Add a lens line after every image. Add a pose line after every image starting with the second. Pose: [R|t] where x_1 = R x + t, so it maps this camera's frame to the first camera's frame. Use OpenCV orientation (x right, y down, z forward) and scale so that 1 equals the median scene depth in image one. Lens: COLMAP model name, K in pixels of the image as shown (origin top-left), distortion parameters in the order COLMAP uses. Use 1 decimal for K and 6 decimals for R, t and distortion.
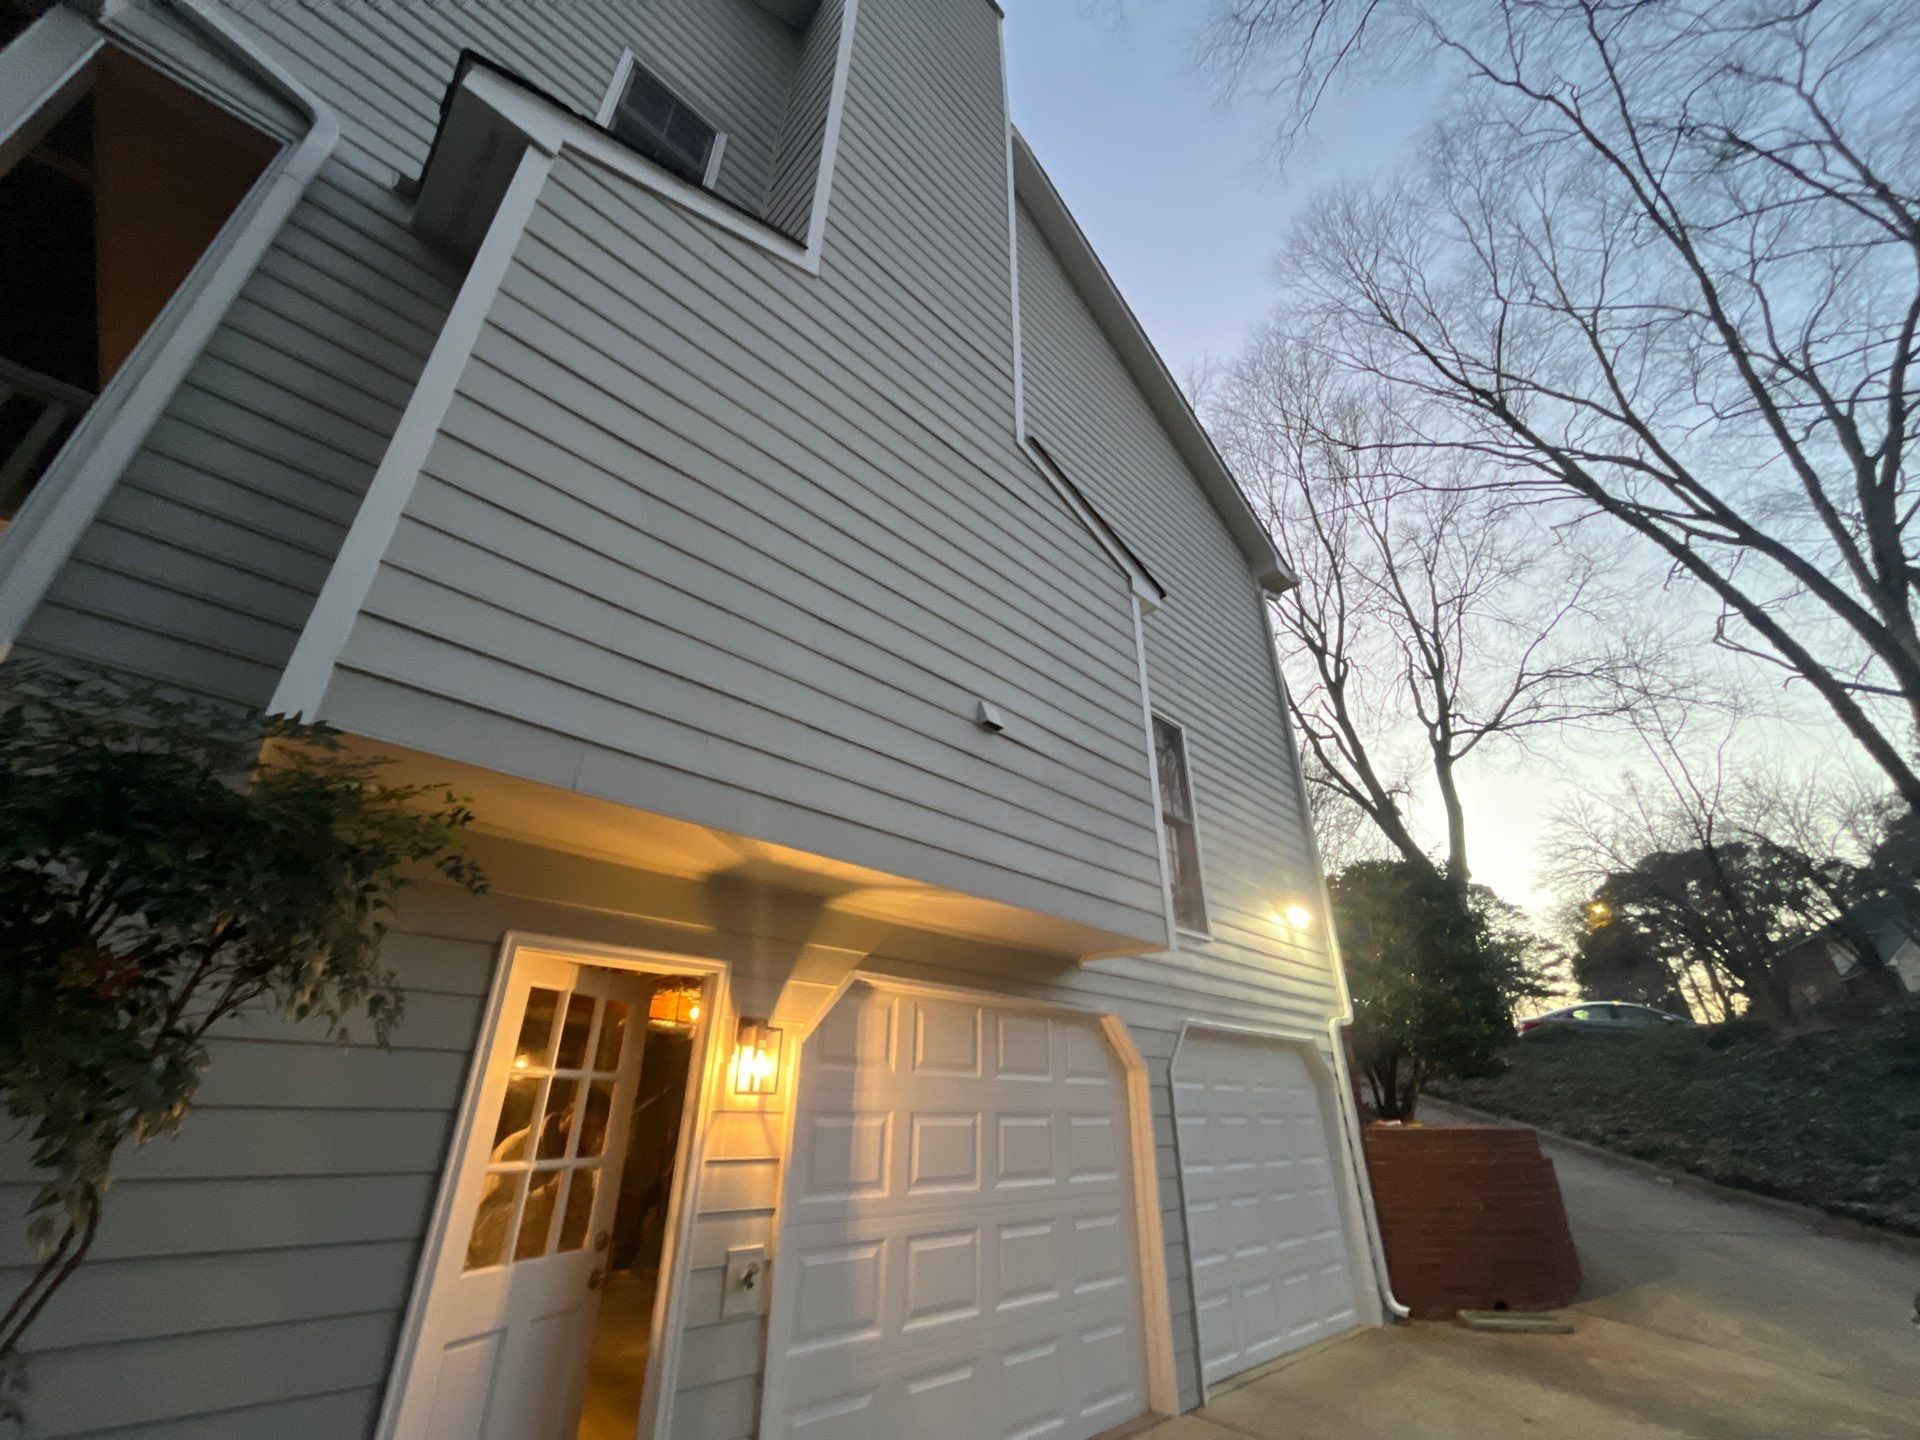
lens RADIAL K [[776.5, 0, 960.0], [0, 776.5, 720.0], [0, 0, 1]] dist [0.001359, -0.000035]
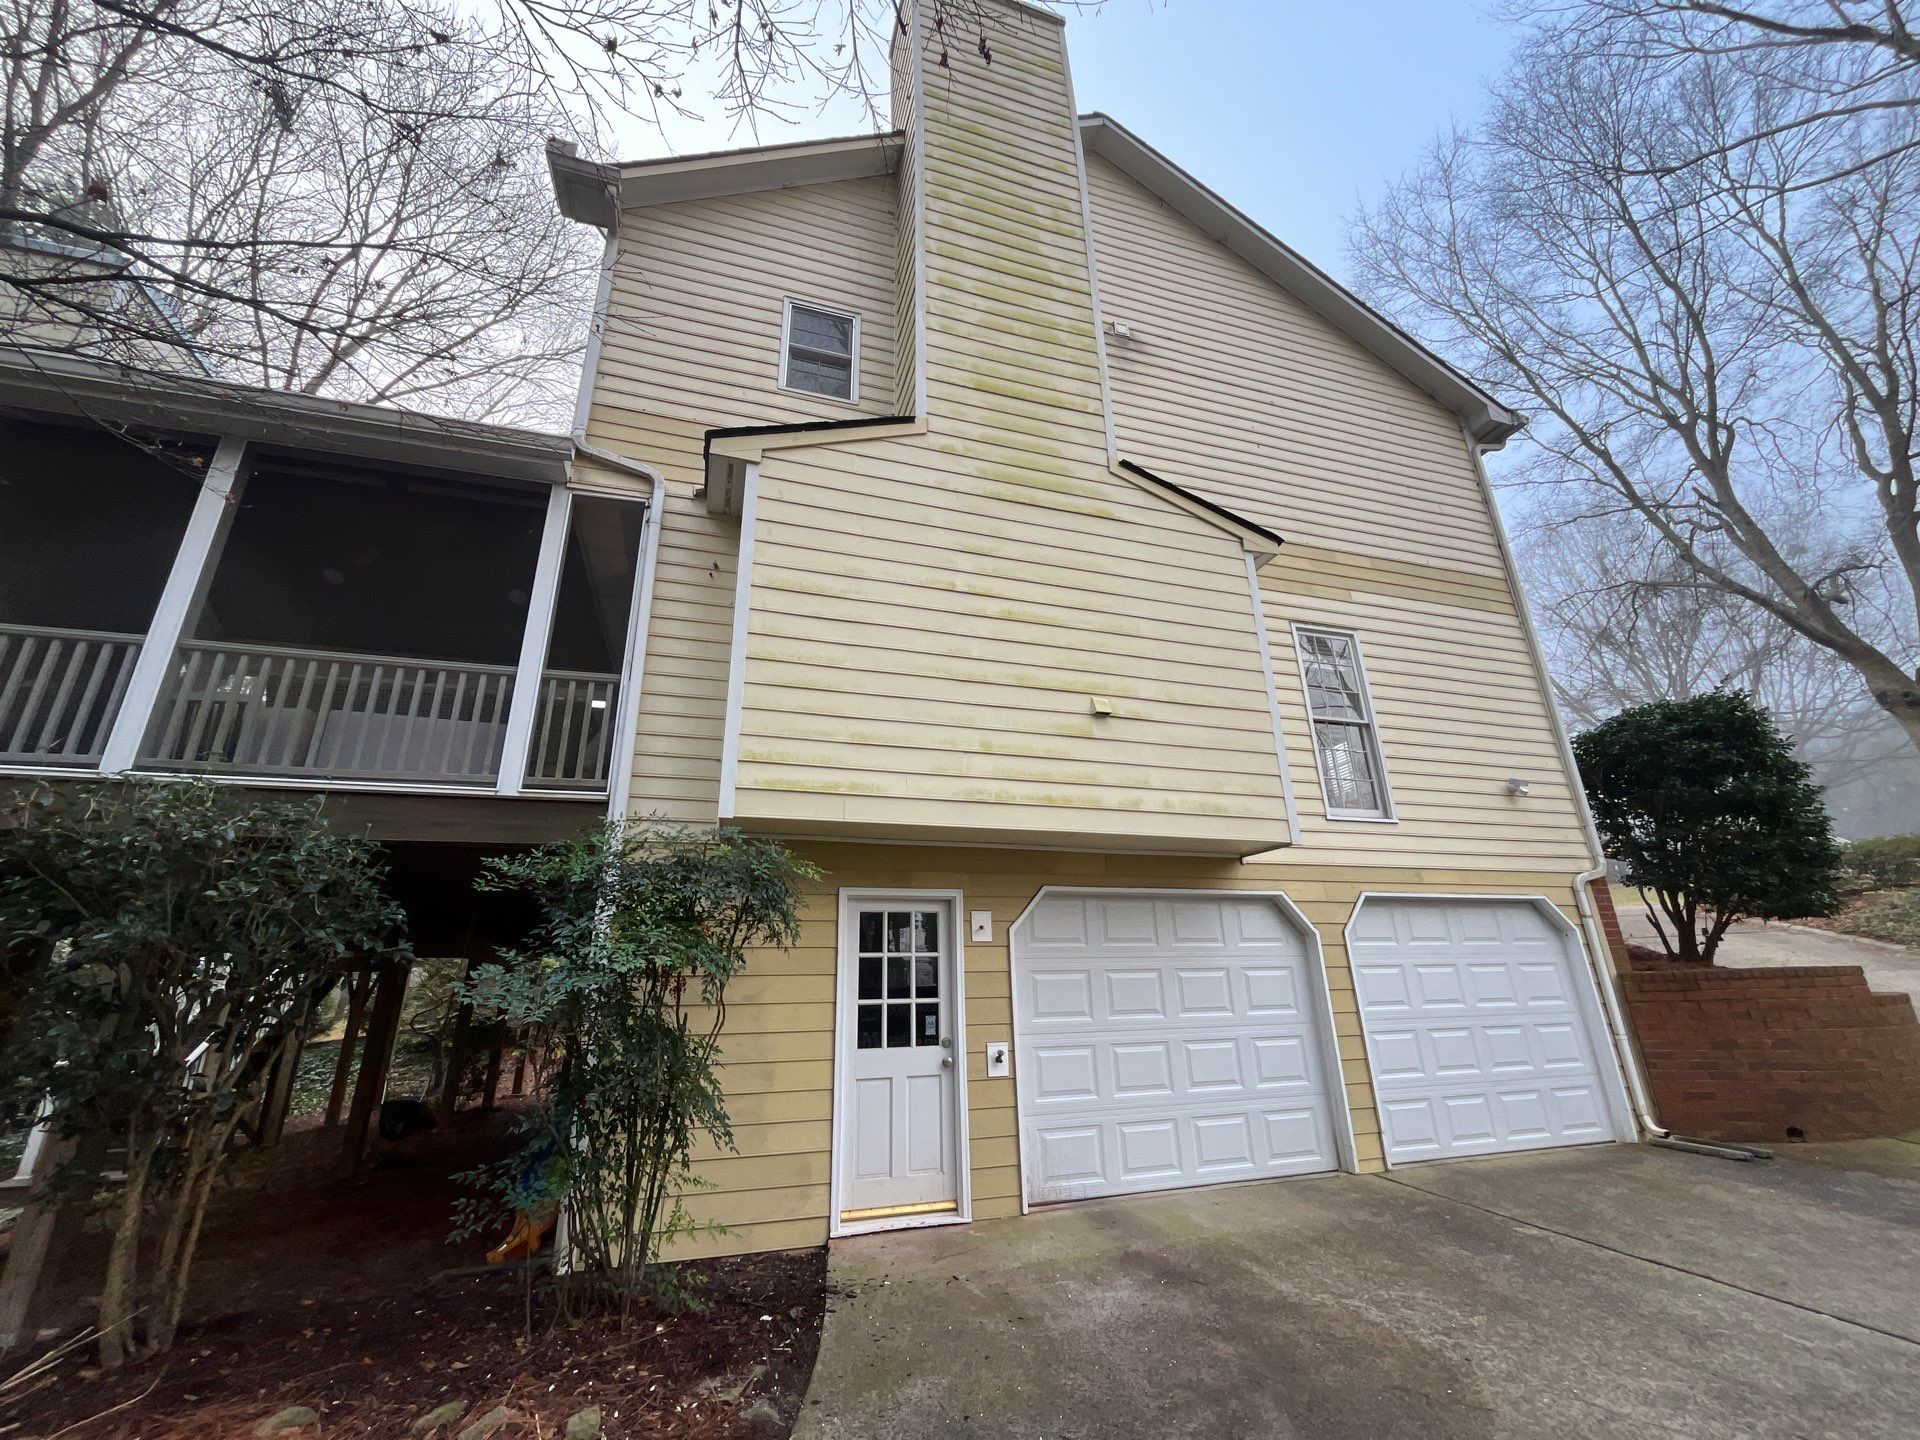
lens RADIAL K [[781.0, 0, 960.0], [0, 781.0, 720.0], [0, 0, 1]] dist [0.017514, -0.009635]
pose [[0.887911, -0.178699, -0.423887, 0.318946], [0.233017, 0.969217, 0.079503, -0.119927], [0.396631, -0.169365, 0.902219, -0.312299]]
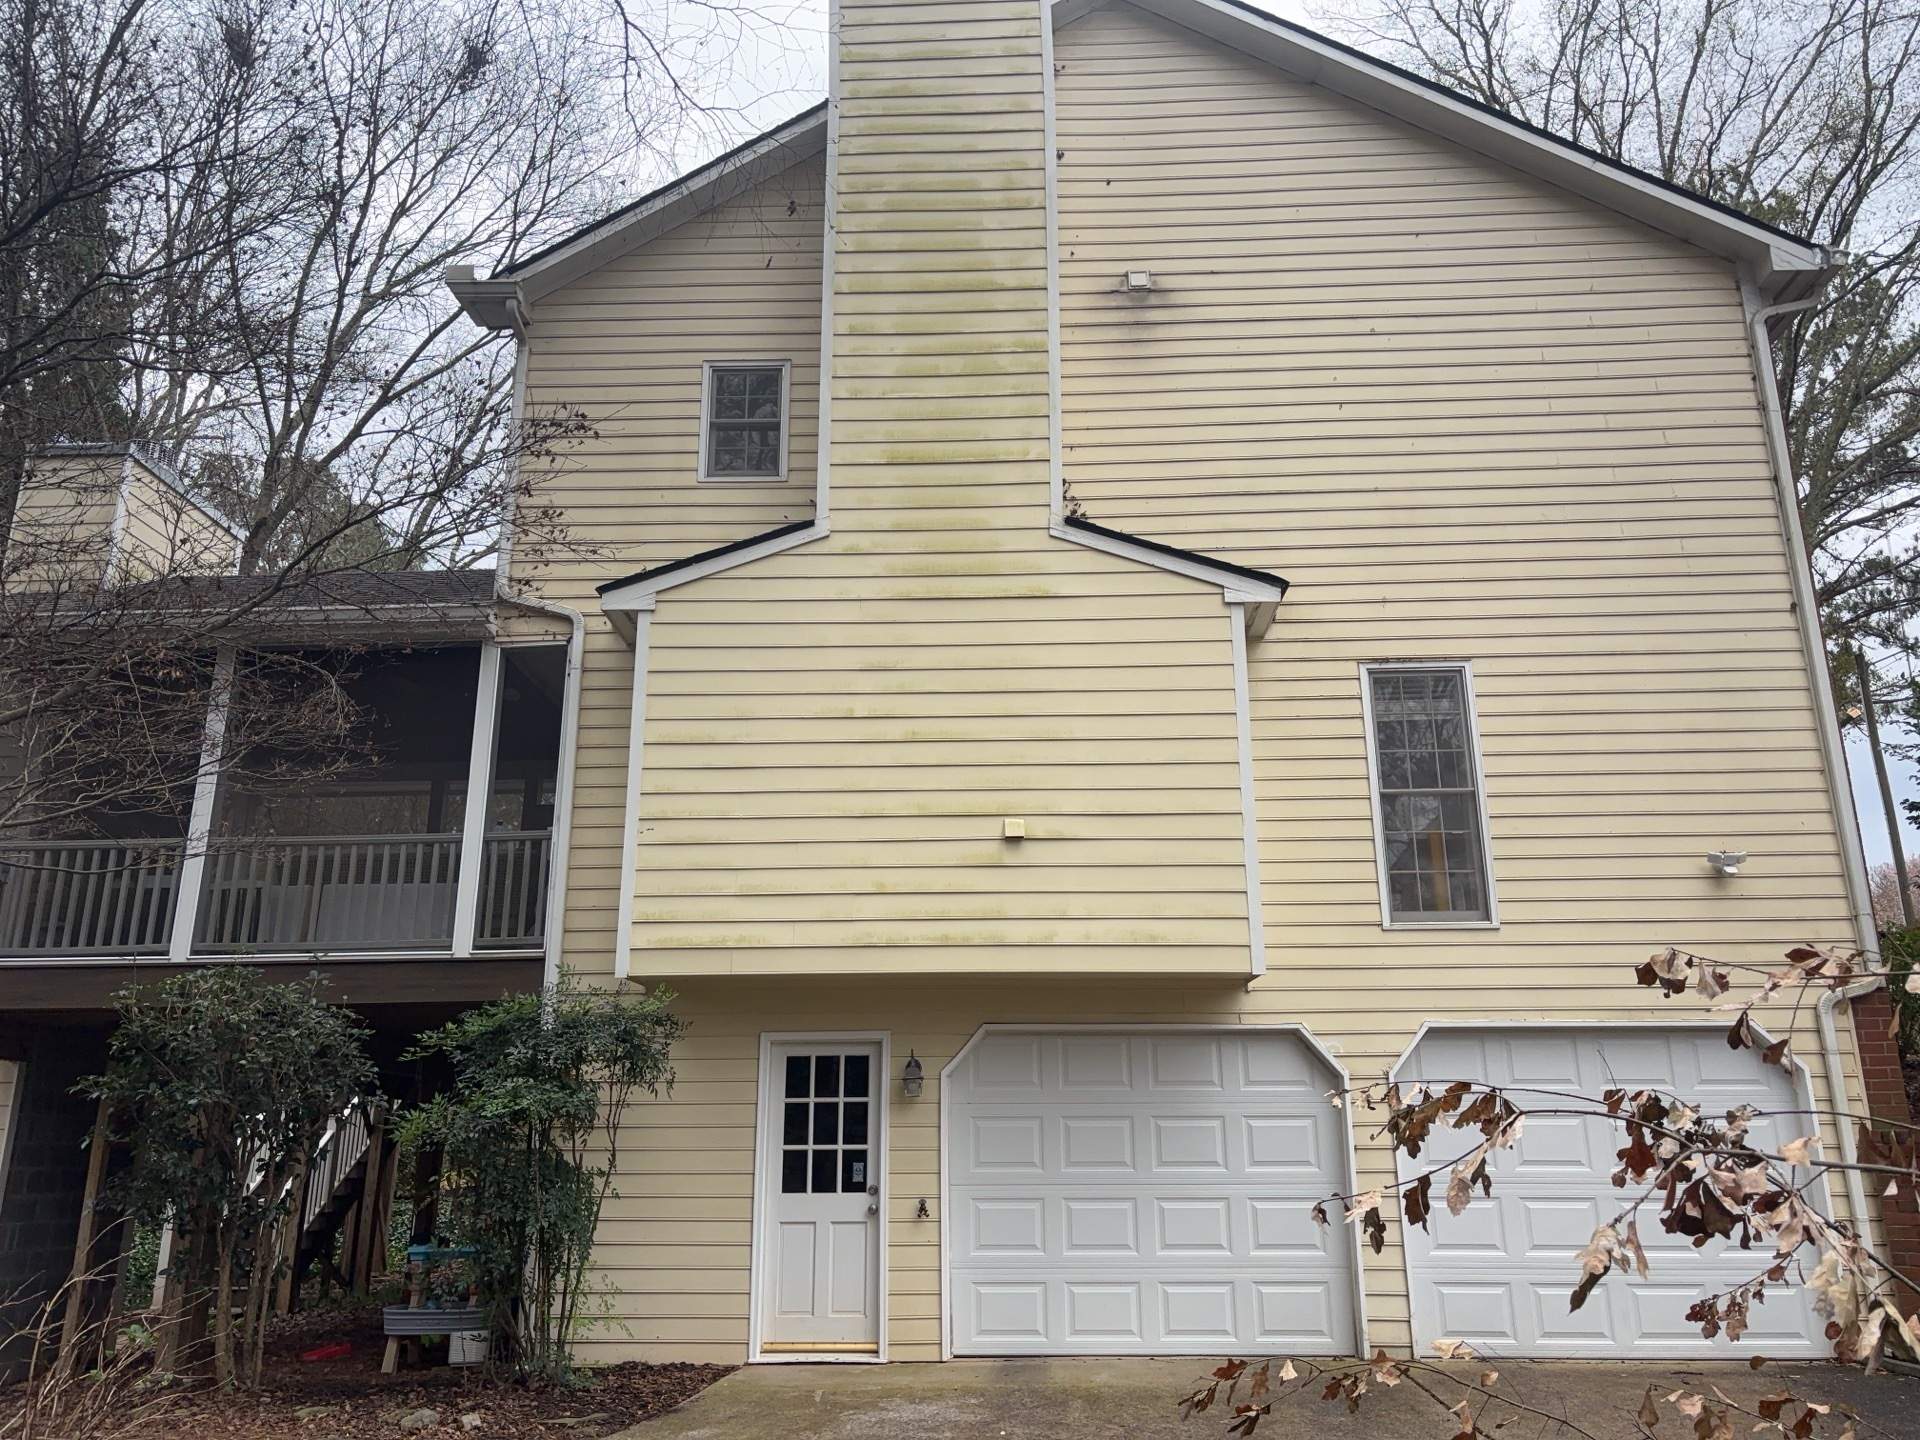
lens RADIAL K [[1472.9, 0, 960.0], [0, 1472.9, 720.0], [0, 0, 1]] dist [0.100978, -0.123901]
pose [[0.678914, -0.215610, -0.701846, 1.339423], [0.339932, 0.939591, 0.040179, -0.236093], [0.650786, -0.265858, 0.711195, -0.585811]]
